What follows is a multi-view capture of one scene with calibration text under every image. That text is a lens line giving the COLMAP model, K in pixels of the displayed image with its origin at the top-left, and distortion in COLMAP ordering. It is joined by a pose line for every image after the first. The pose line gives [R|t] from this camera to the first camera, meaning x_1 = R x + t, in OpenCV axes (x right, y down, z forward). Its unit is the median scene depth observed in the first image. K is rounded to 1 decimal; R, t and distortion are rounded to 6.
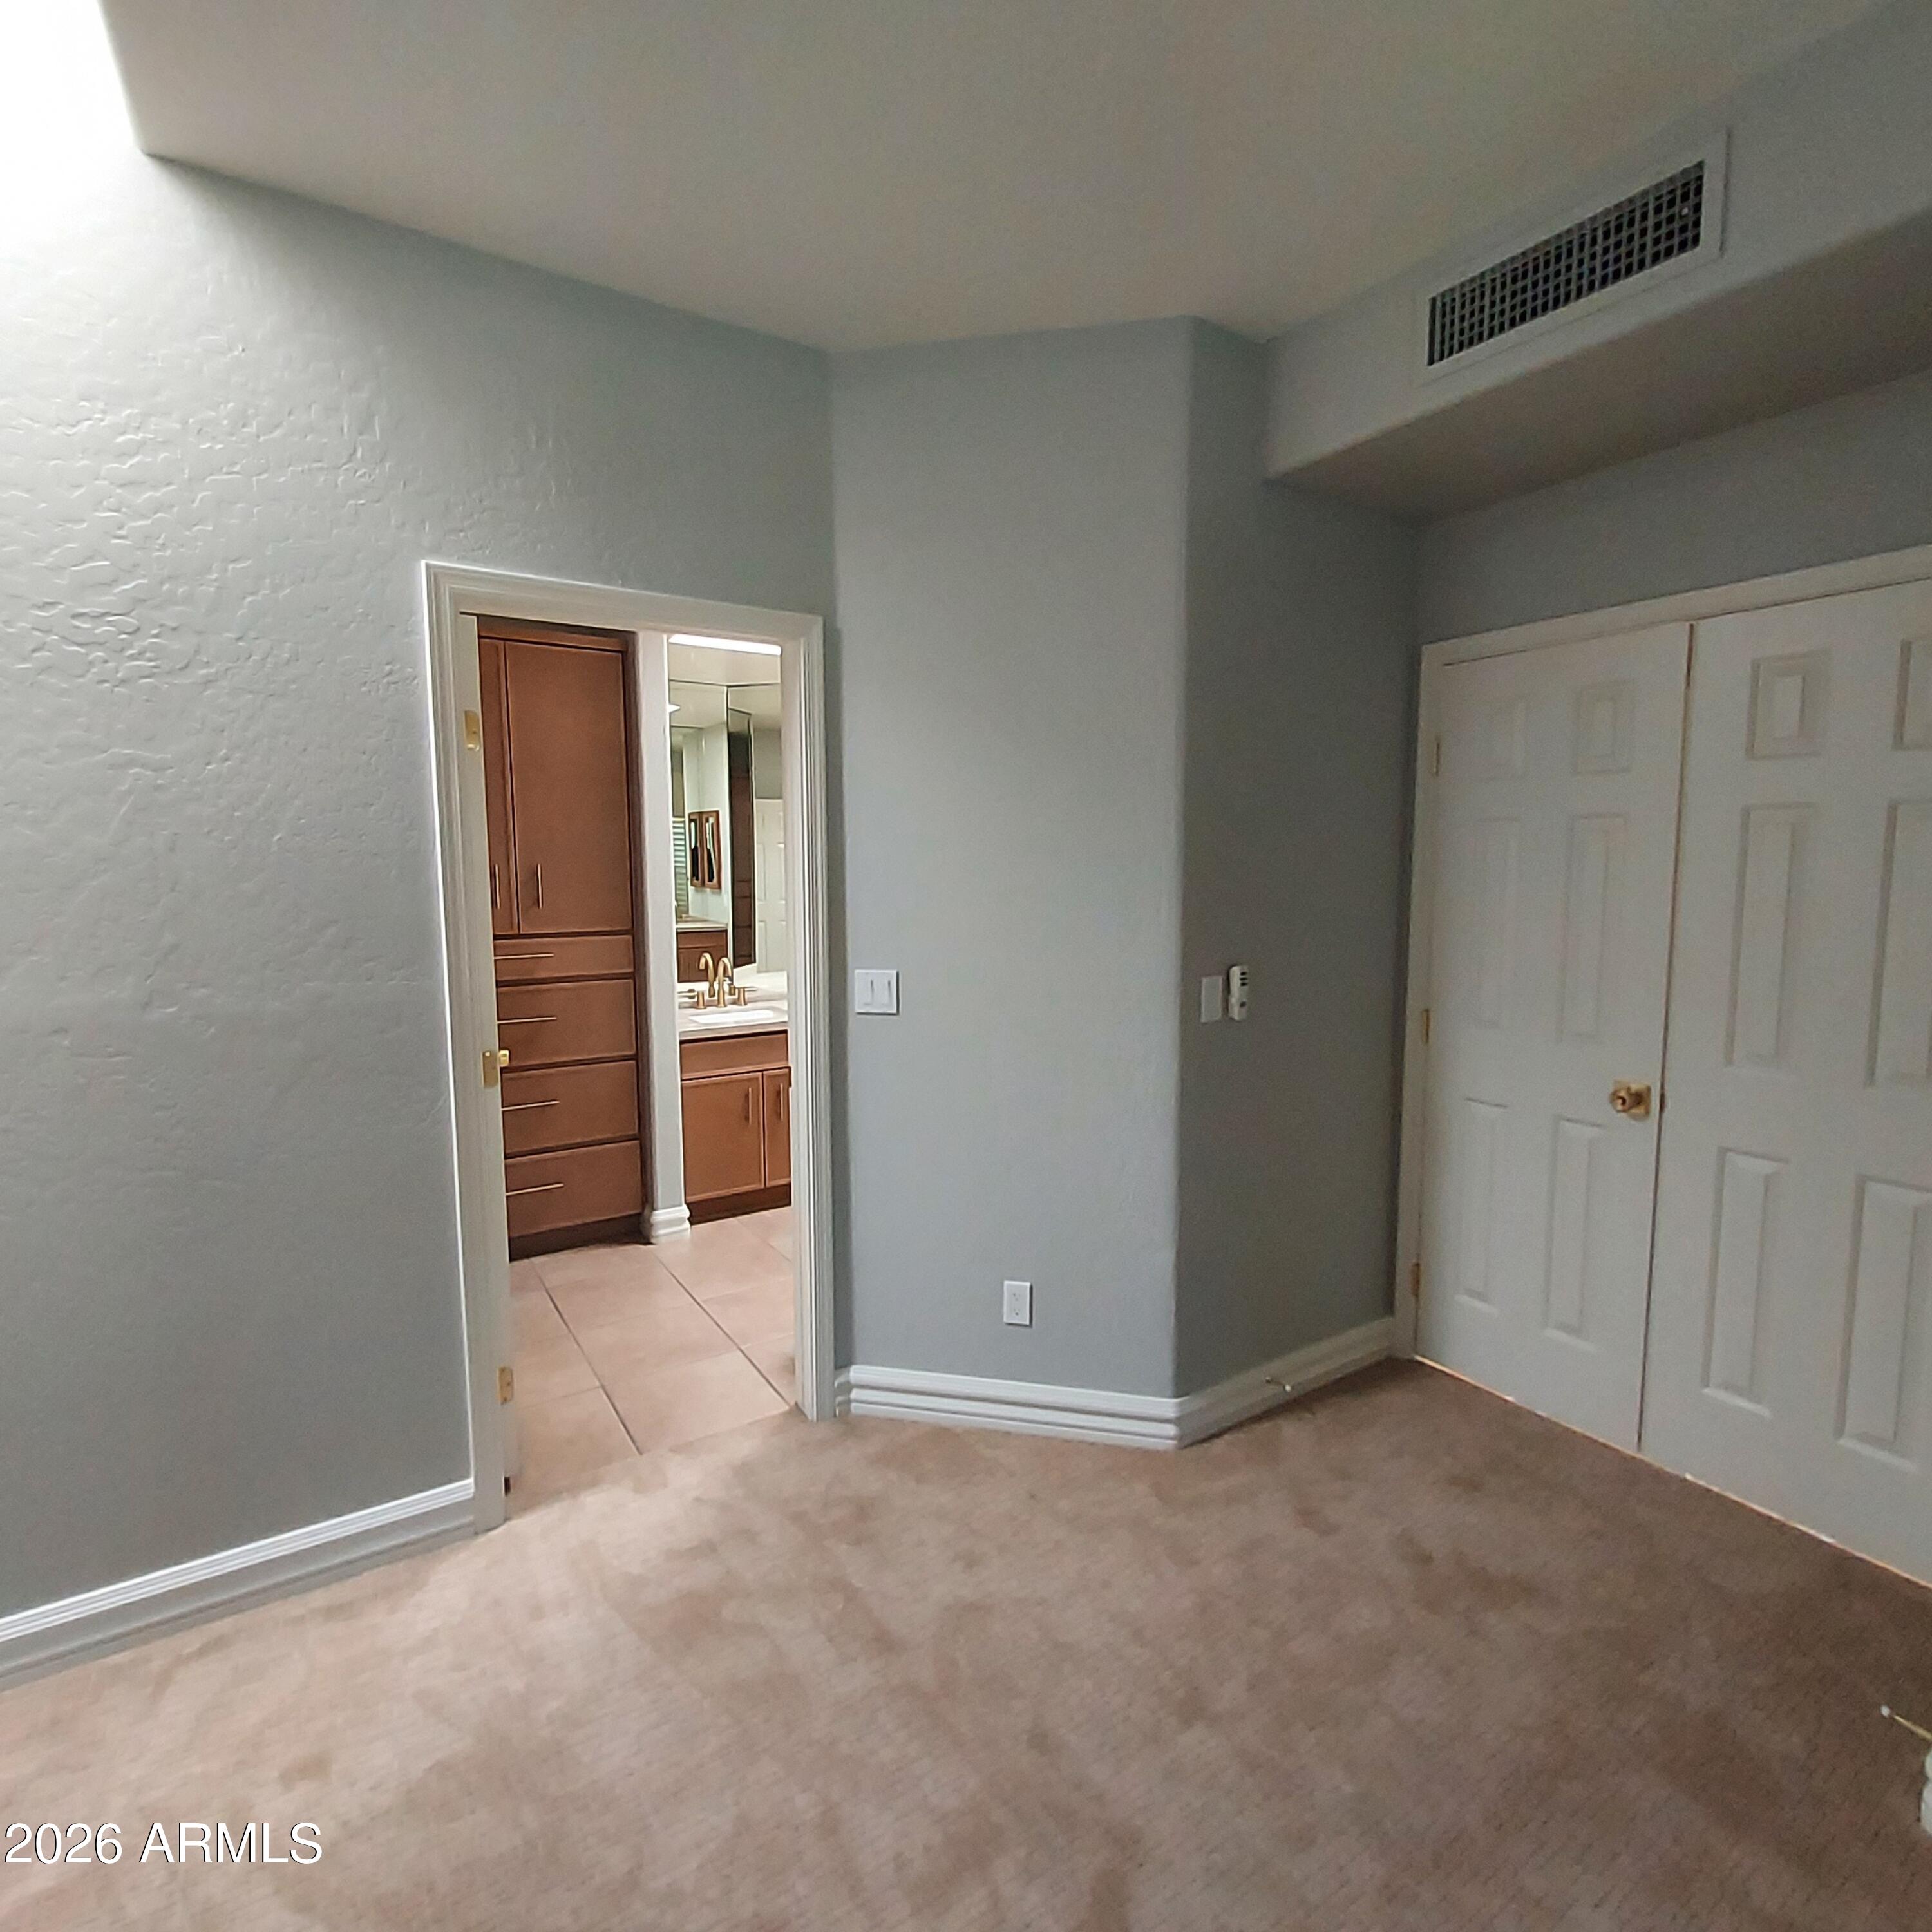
lens RADIAL K [[1015.8, 0, 970.8], [0, 1015.8, 963.1], [0, 0, 1]] dist [-0.013041, 0.001724]
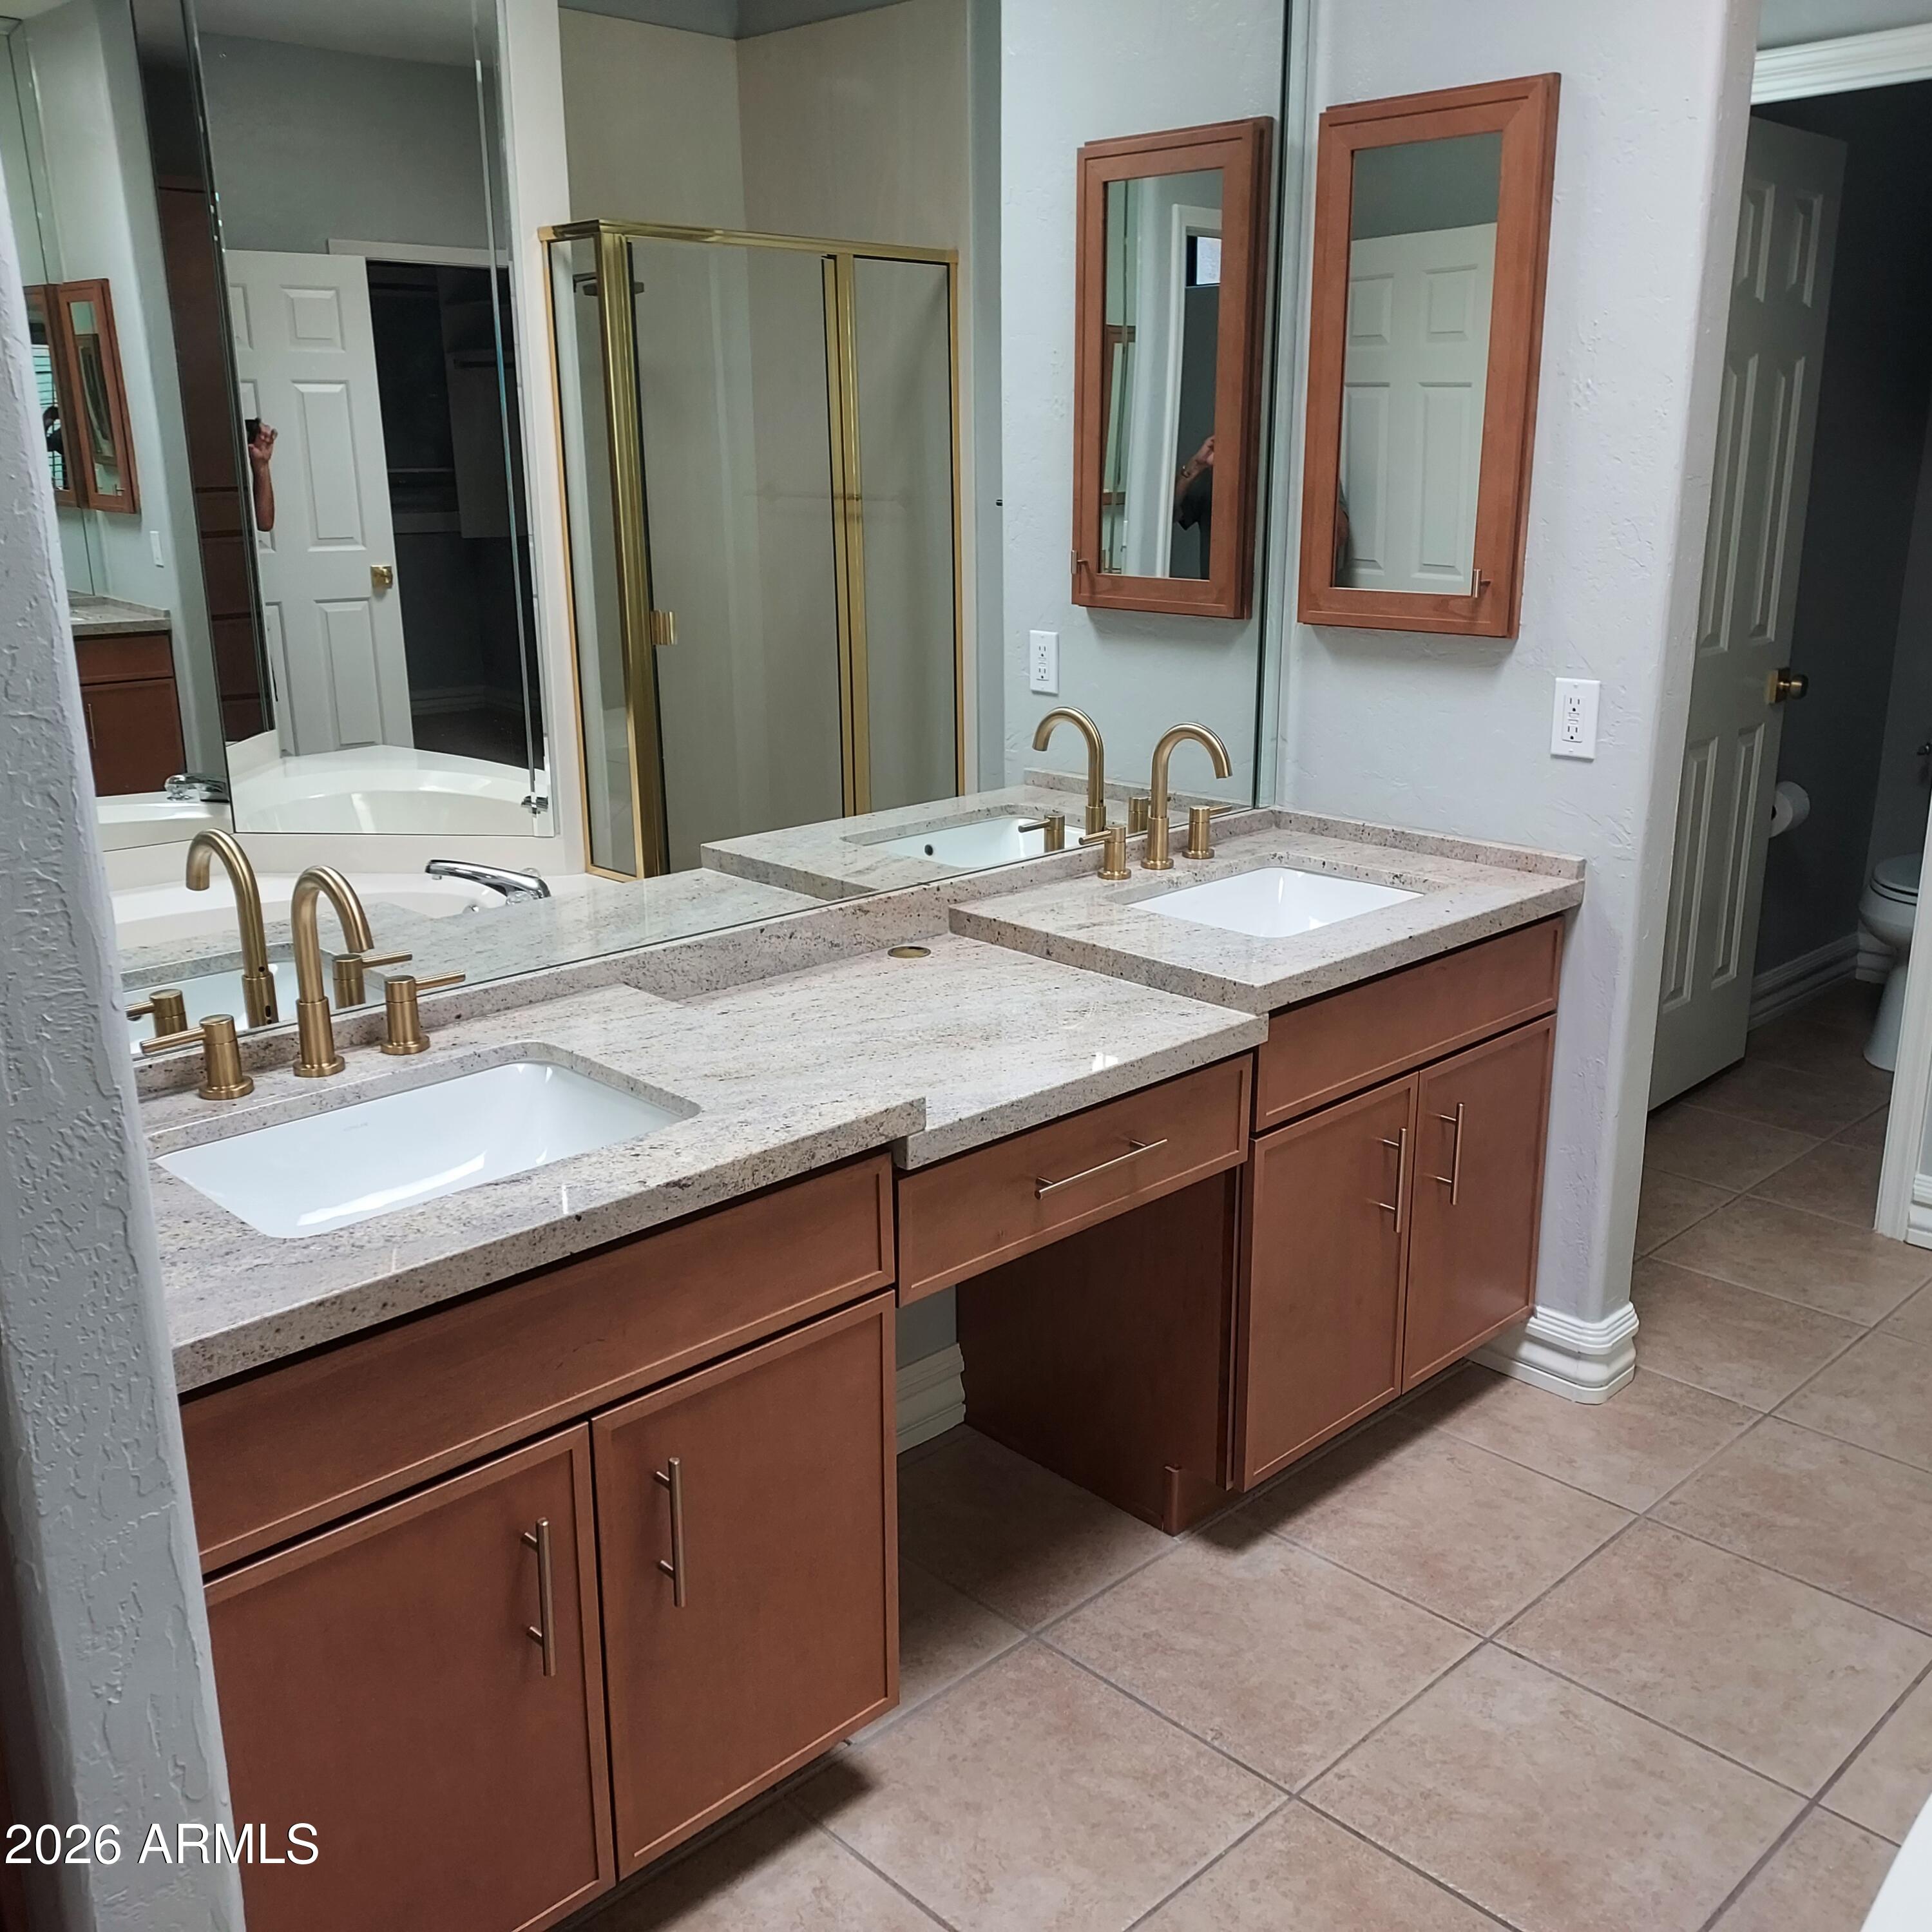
lens RADIAL K [[1848.7, 0, 975.5], [0, 1848.7, 986.7], [0, 0, 1]] dist [0.113216, -0.177595]
pose [[0.982642, -0.058355, 0.176094, -0.188058], [0.025715, 0.982920, 0.182228, -0.051183], [-0.183720, -0.174536, 0.967359, 0.614219]]
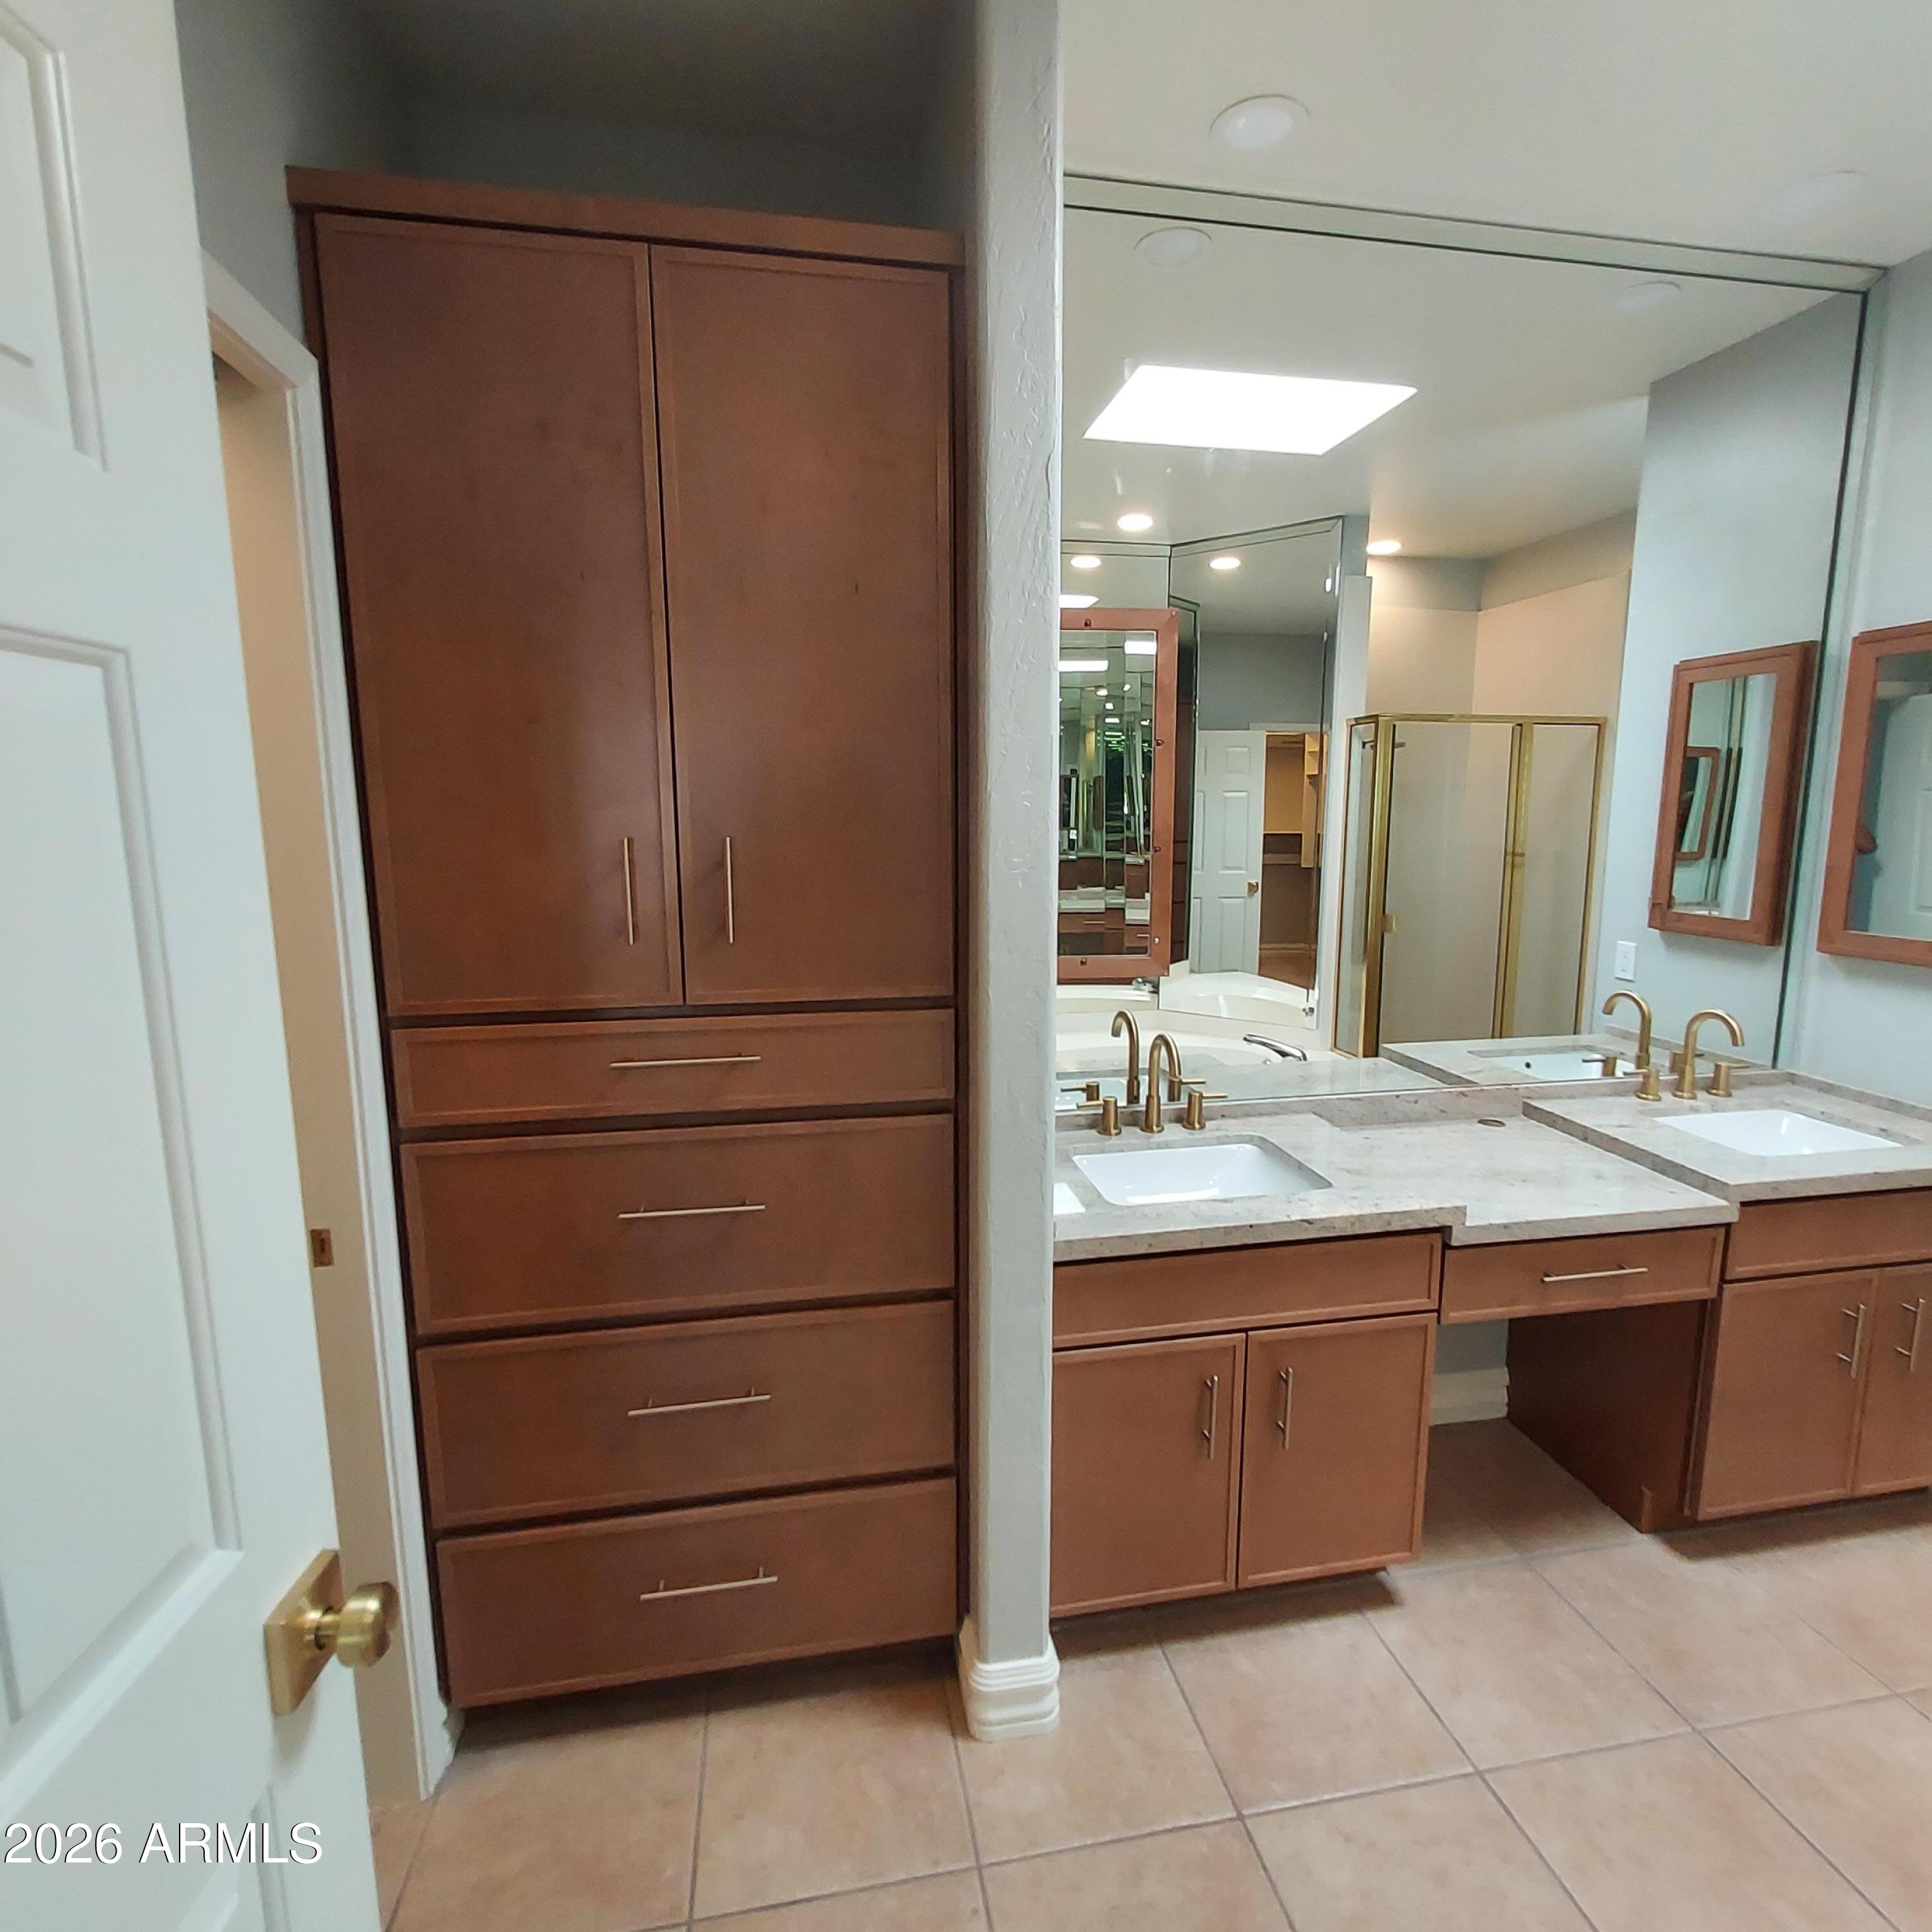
lens RADIAL K [[1019.2, 0, 966.0], [0, 1019.2, 966.0], [0, 0, 1]] dist [0.001388, 0.000472]
pose [[0.918473, 0.055915, -0.391511, -0.153792], [-0.037241, 0.997784, 0.055137, -0.060769], [0.393726, -0.036062, 0.918520, 0.569026]]
